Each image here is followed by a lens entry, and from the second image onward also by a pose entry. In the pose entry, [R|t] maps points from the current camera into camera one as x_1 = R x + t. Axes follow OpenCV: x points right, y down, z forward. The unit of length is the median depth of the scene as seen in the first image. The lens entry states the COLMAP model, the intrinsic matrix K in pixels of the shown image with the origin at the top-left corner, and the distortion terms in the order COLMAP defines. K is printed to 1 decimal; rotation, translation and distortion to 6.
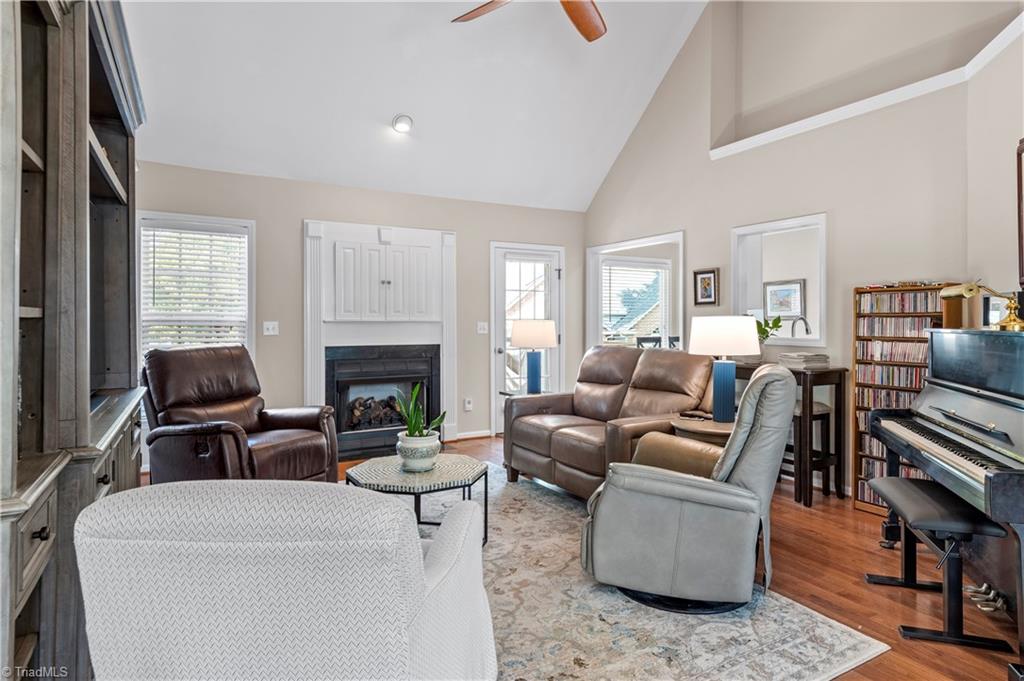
lens RADIAL K [[577.4, 0, 530.1], [0, 577.4, 319.8], [0, 0, 1]] dist [0.004811, 0.000806]
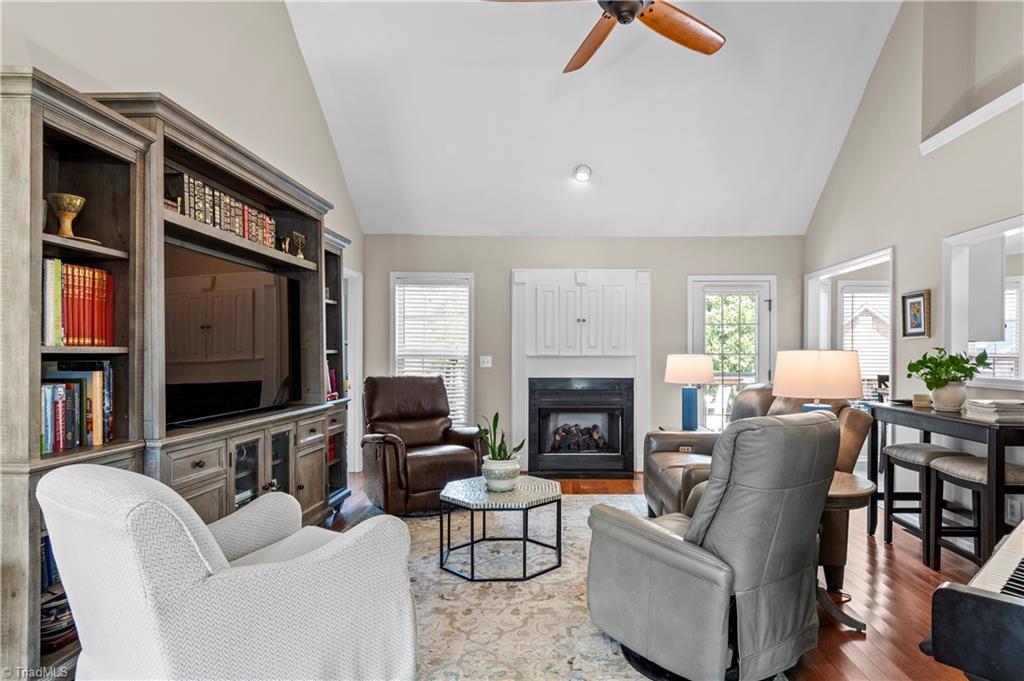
lens RADIAL K [[539.4, 0, 513.0], [0, 539.4, 358.0], [0, 0, 1]] dist [0.000919, 0.000205]
pose [[0.866643, 0.002973, -0.498920, 0.188411], [0.000193, 0.999980, 0.006294, -0.000167], [0.498929, -0.005551, 0.866625, 0.063325]]
